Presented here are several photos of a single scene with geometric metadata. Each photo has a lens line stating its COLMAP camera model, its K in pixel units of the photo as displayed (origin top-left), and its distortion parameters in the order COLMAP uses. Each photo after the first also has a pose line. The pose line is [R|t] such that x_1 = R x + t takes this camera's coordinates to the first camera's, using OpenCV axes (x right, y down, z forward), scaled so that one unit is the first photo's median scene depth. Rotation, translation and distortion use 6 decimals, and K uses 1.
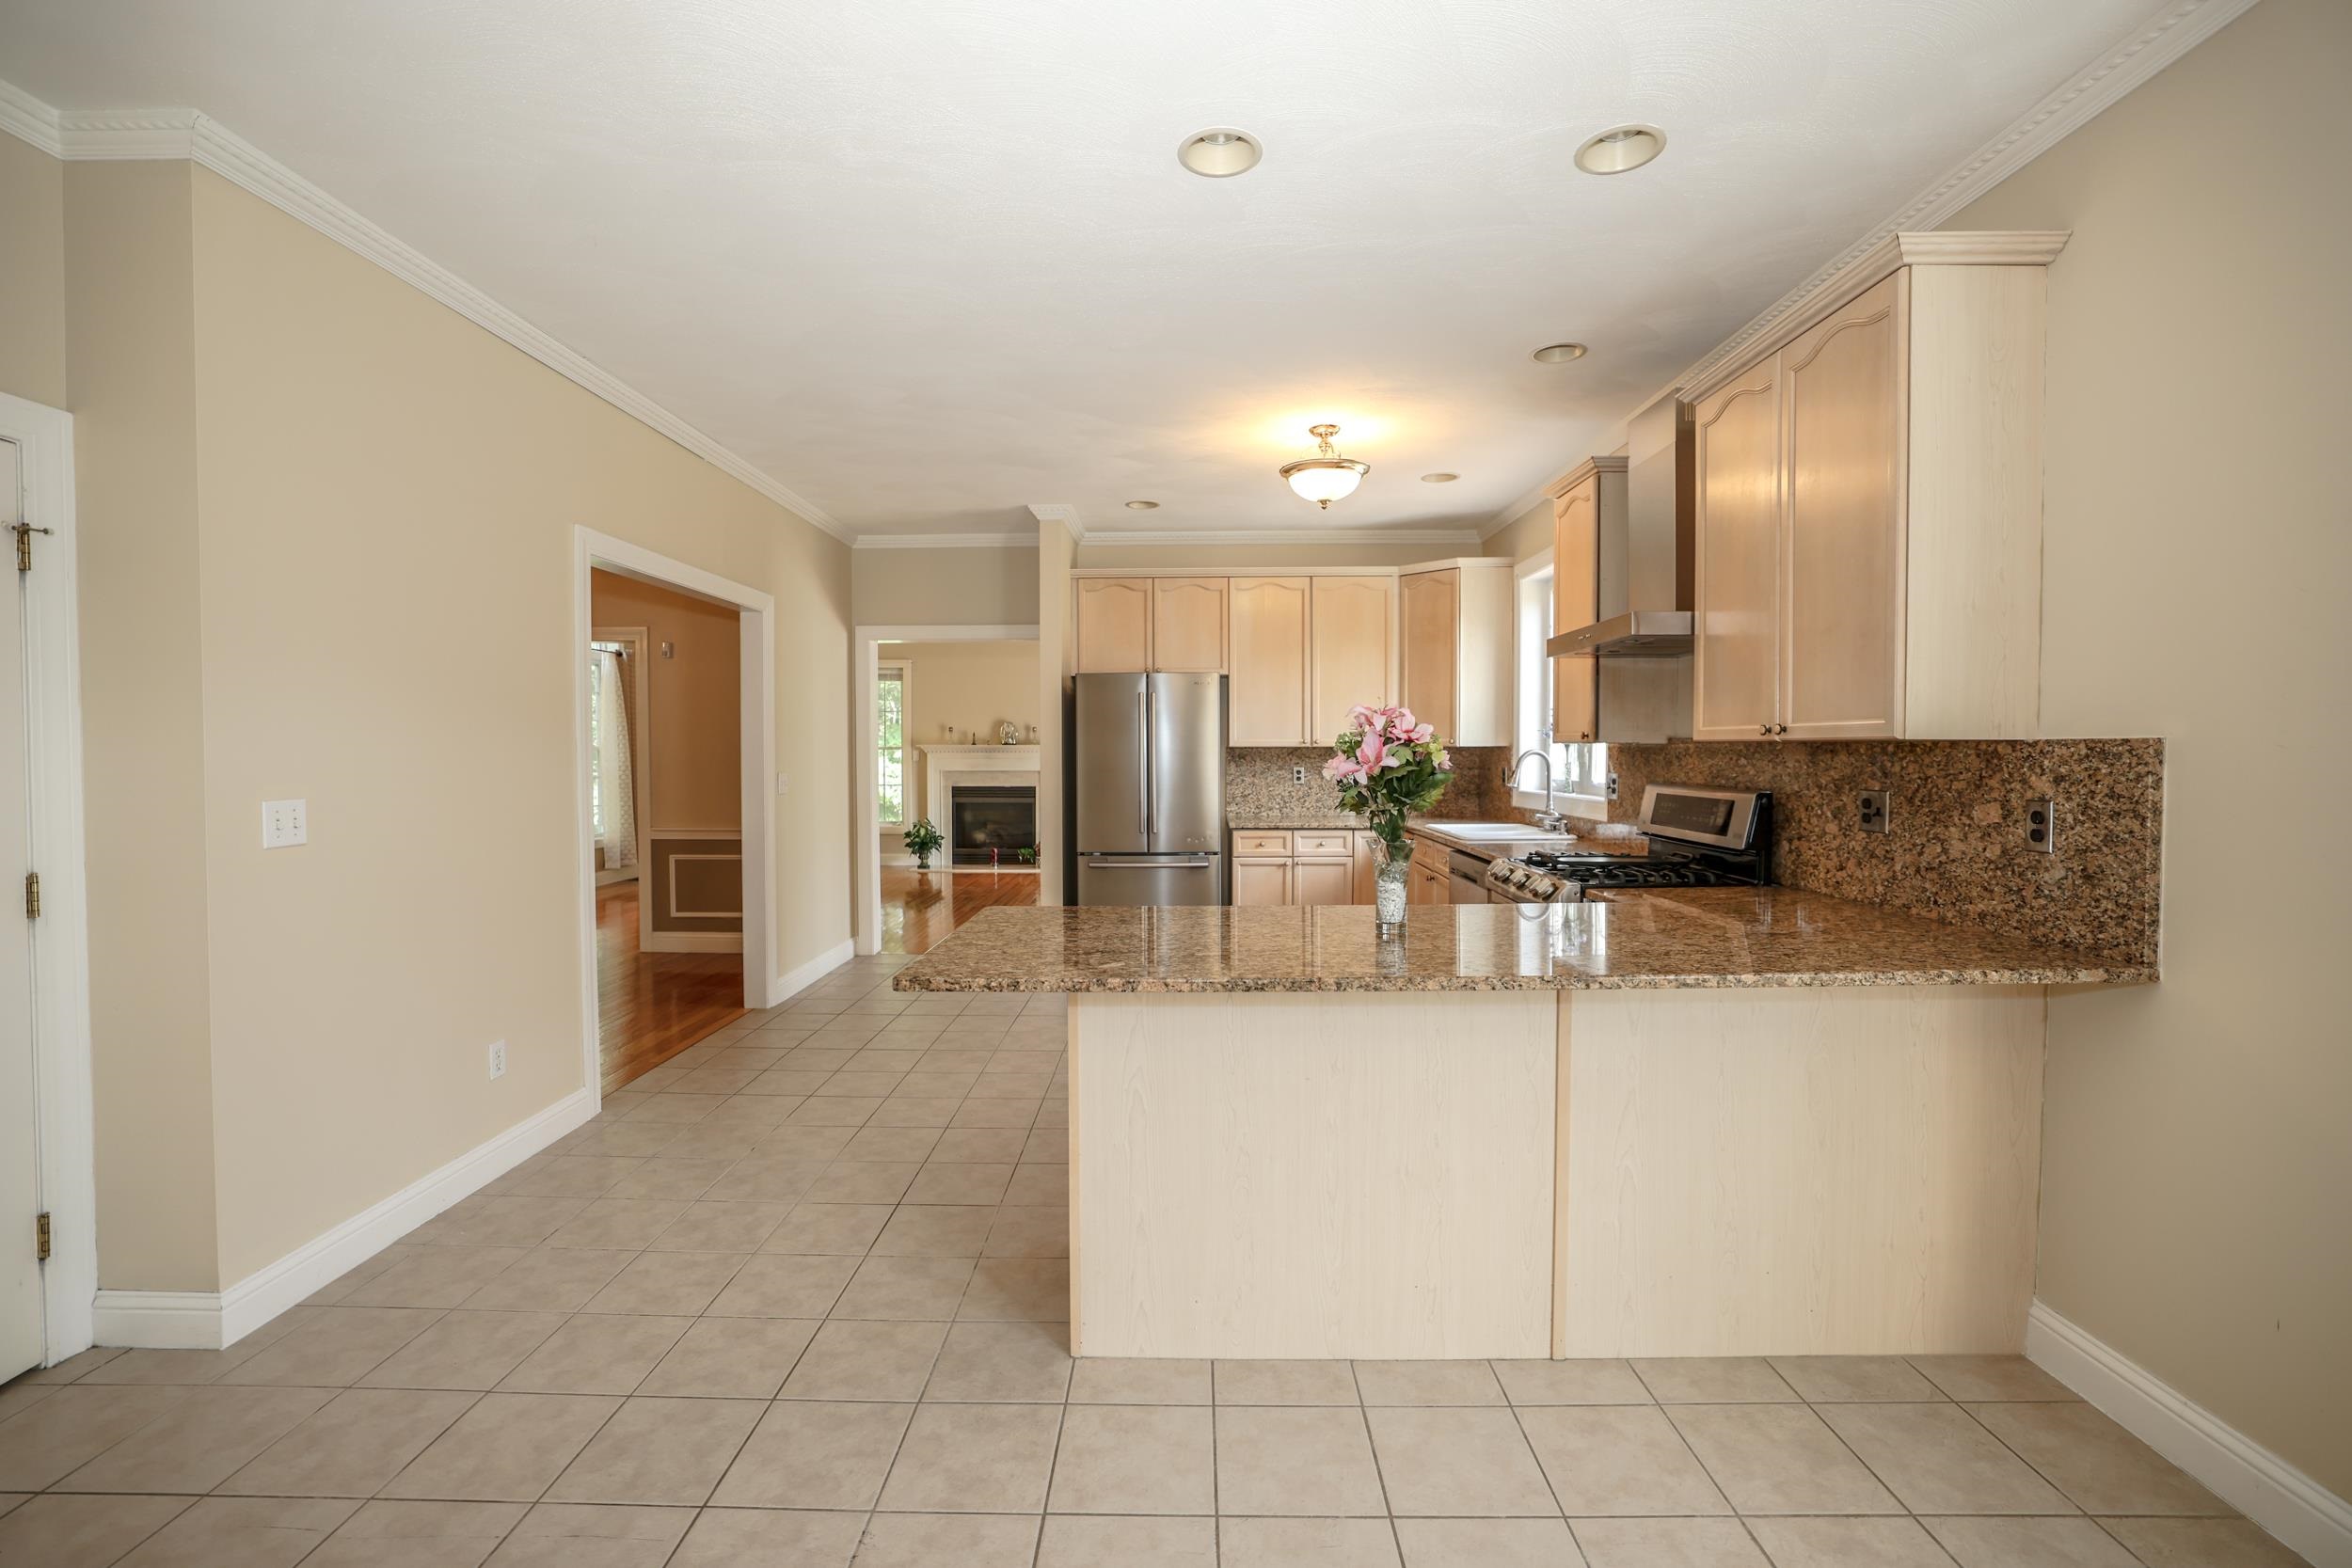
lens RADIAL K [[1014.0, 0, 1172.2], [0, 1014.0, 776.7], [0, 0, 1]] dist [-0.023033, 0.003607]
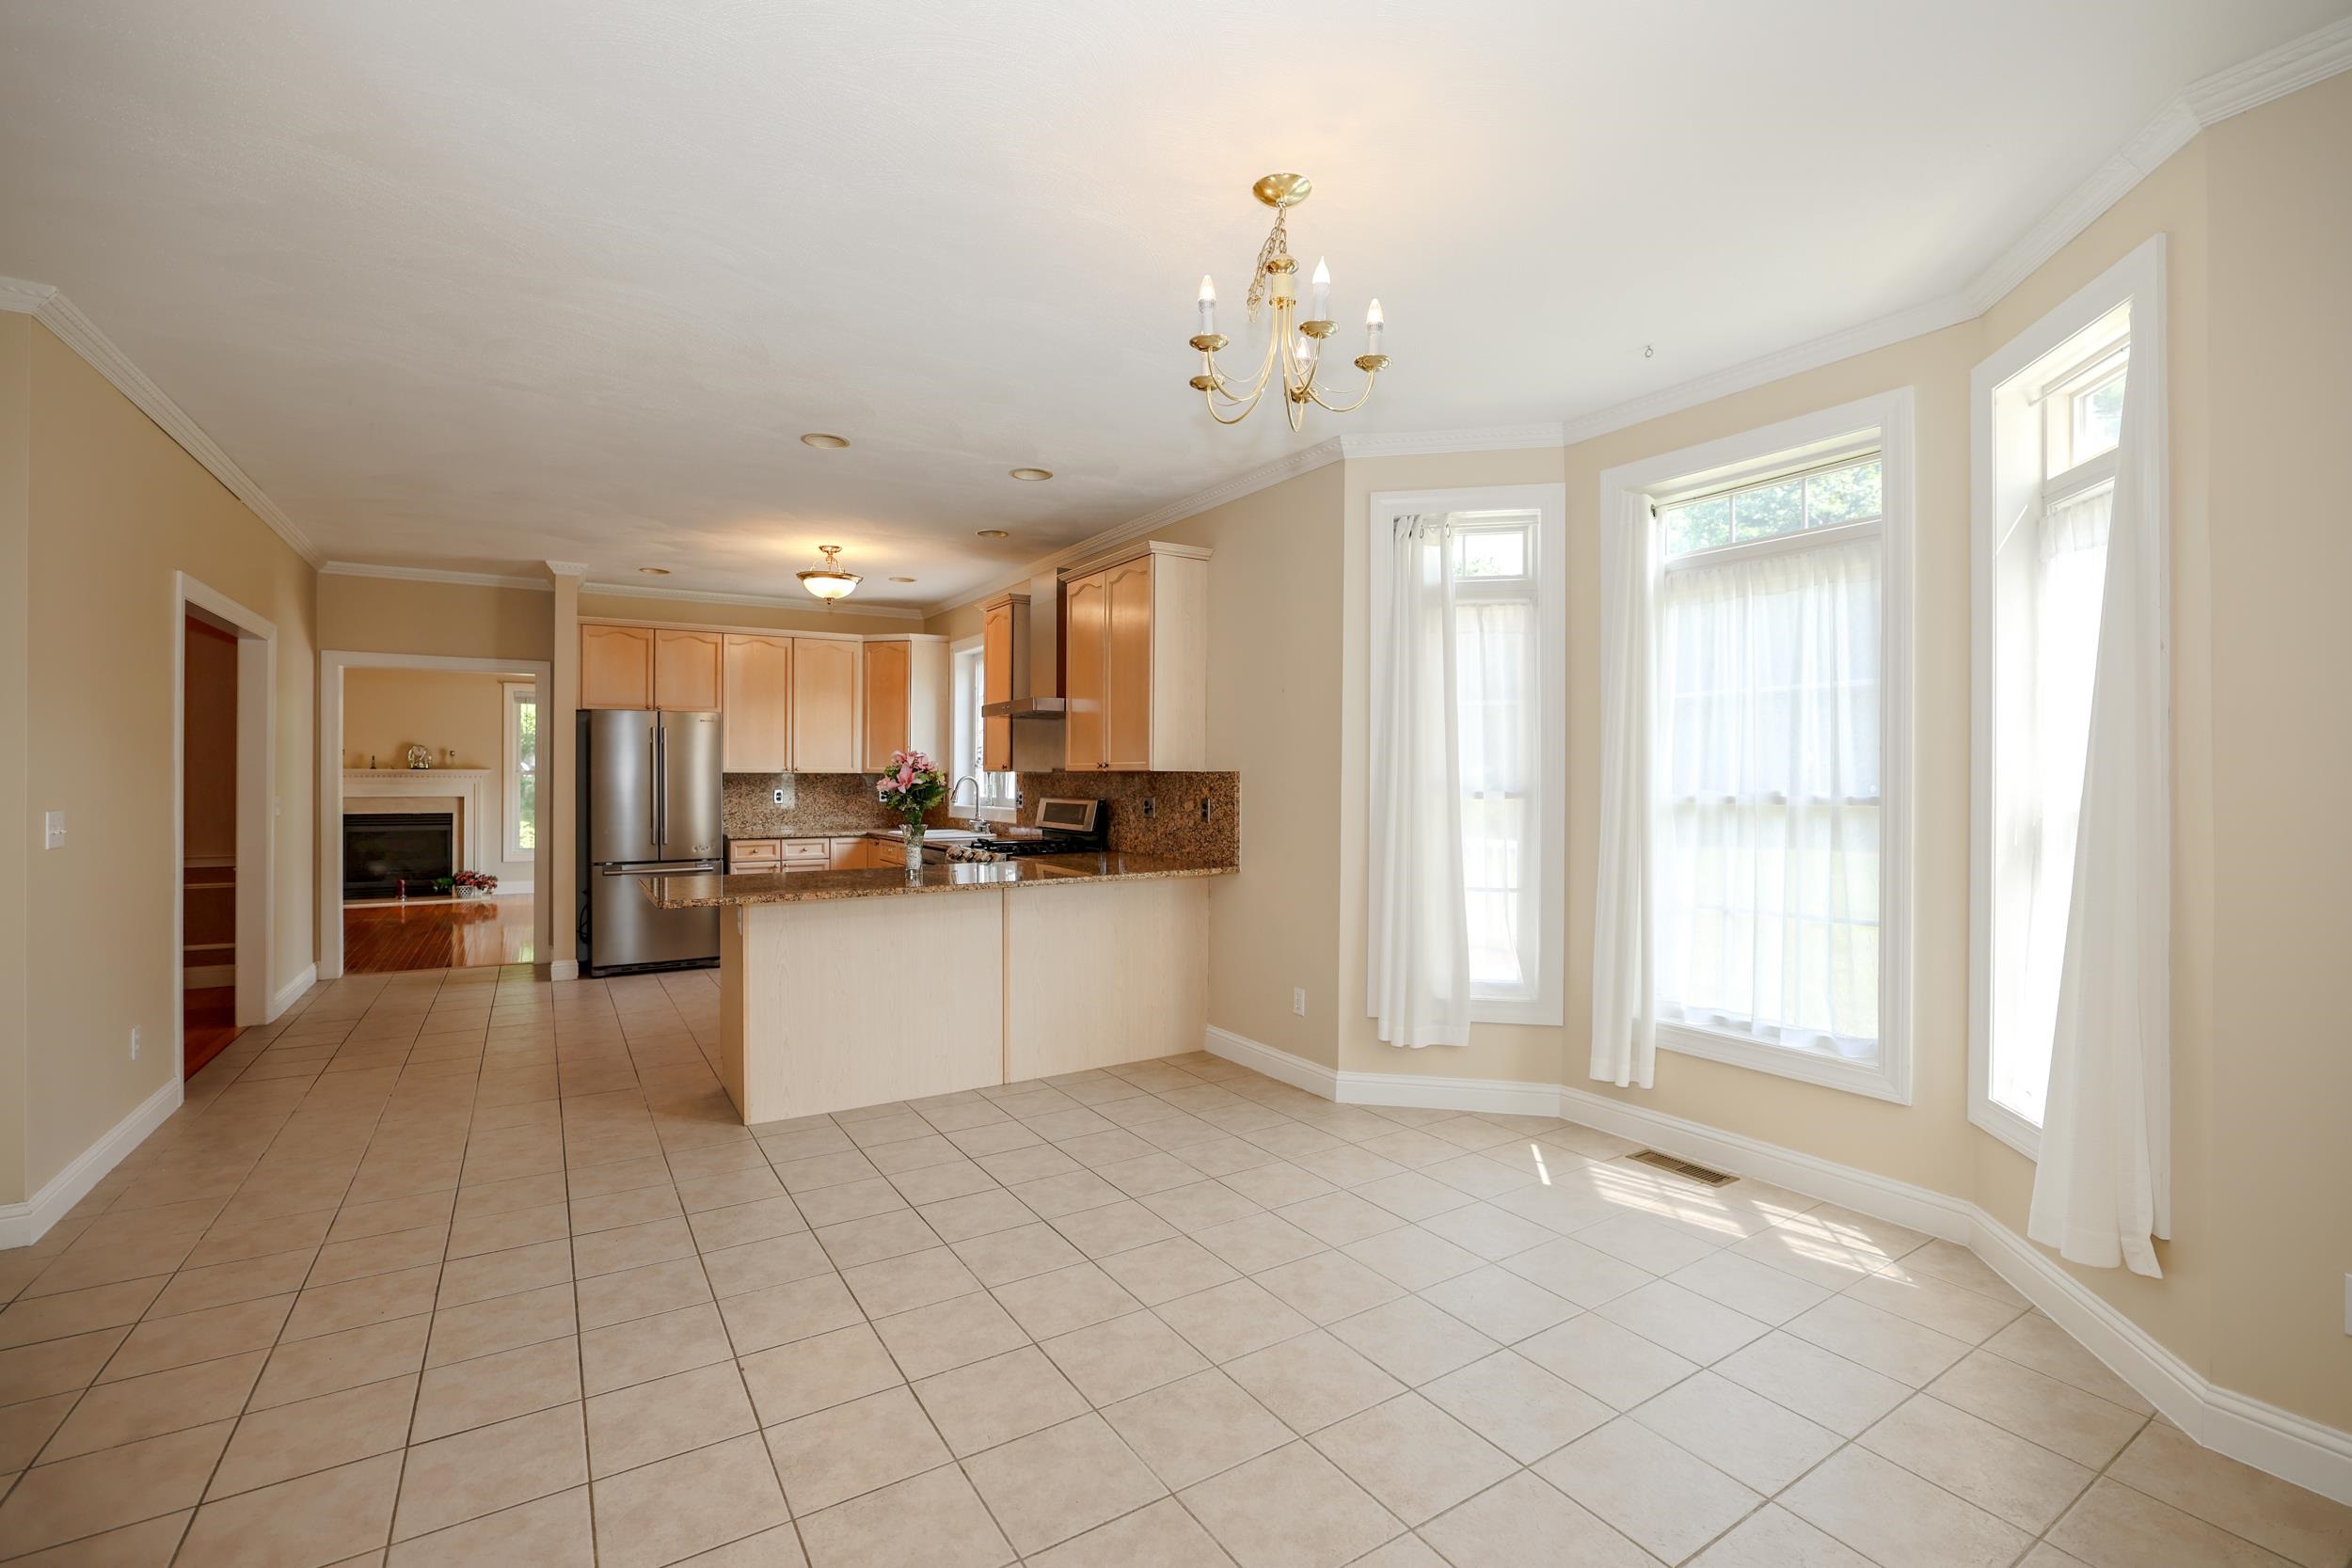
lens RADIAL K [[1014.0, 0, 1179.4], [0, 1014.0, 783.8], [0, 0, 1]] dist [-0.023033, 0.003607]
pose [[0.835152, 0.000880, 0.550019, -0.288934], [0.010298, 0.999798, -0.017236, 0.019255], [-0.549923, 0.020059, 0.834974, -0.581167]]
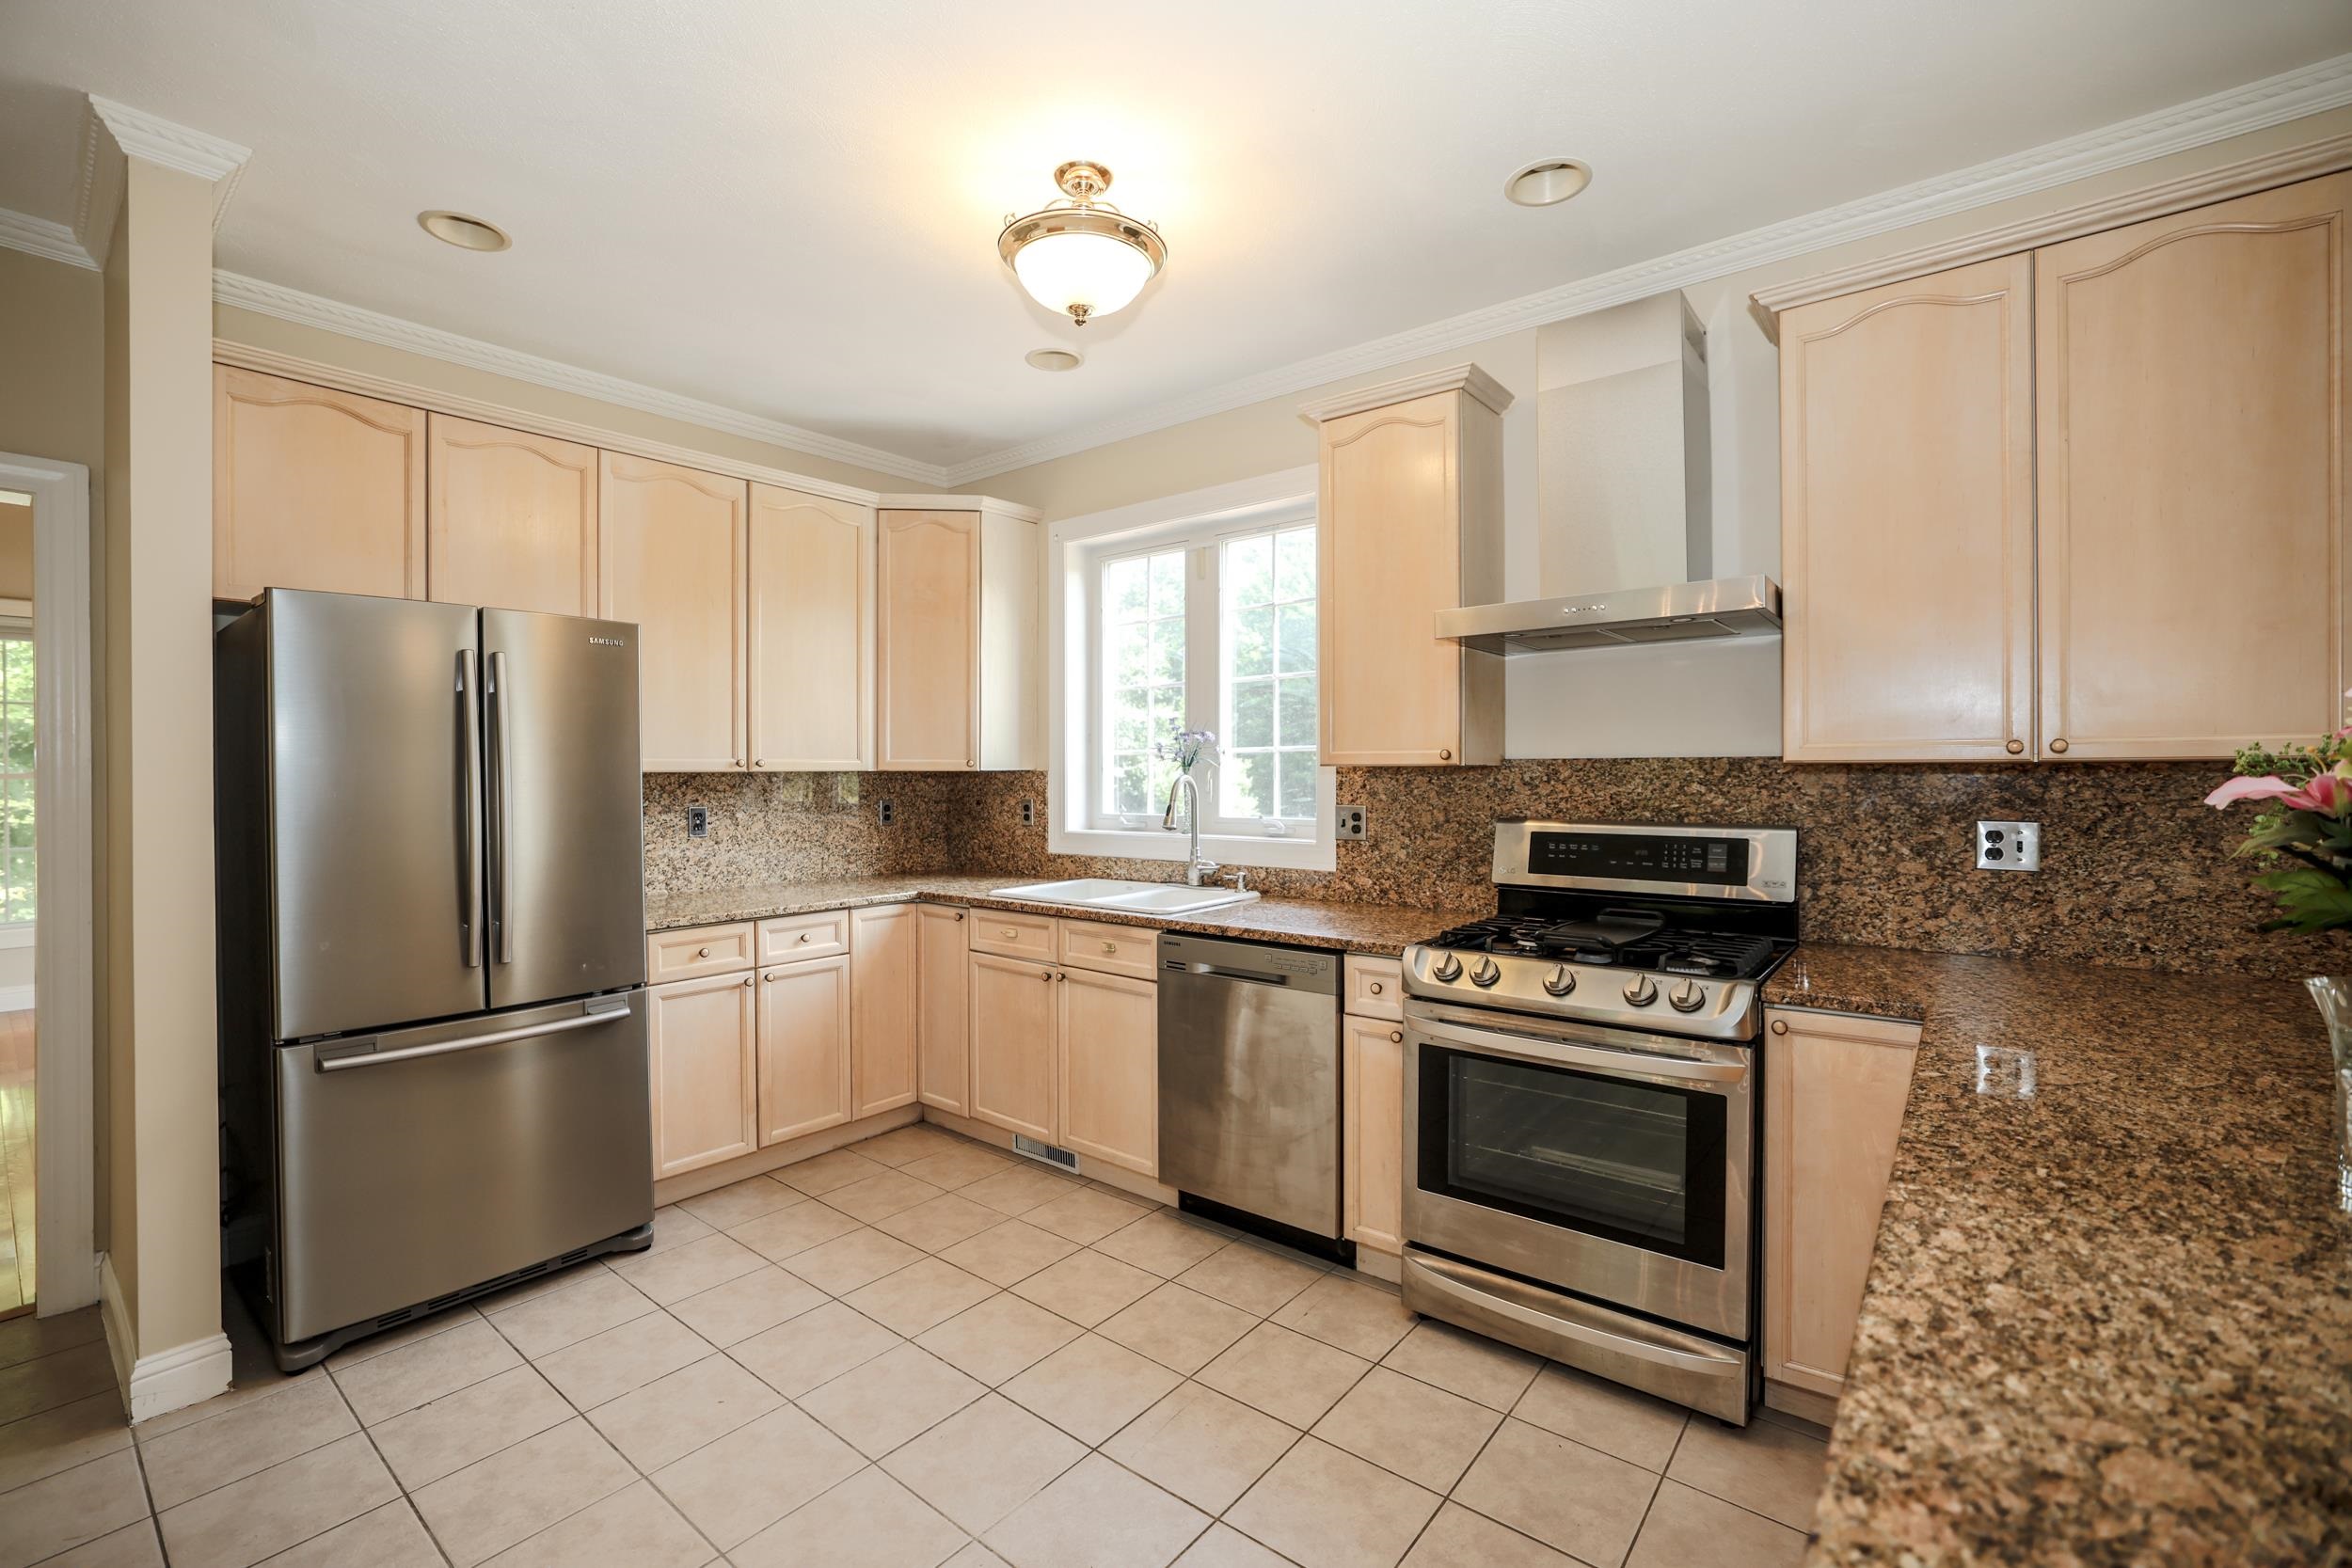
lens RADIAL K [[1014.0, 0, 1187.4], [0, 1014.0, 774.9], [0, 0, 1]] dist [-0.023033, 0.003607]
pose [[0.611902, -0.000765, 0.790933, -0.318986], [0.023577, 0.999573, -0.017273, -0.022091], [-0.790582, 0.029217, 0.611659, 0.859643]]
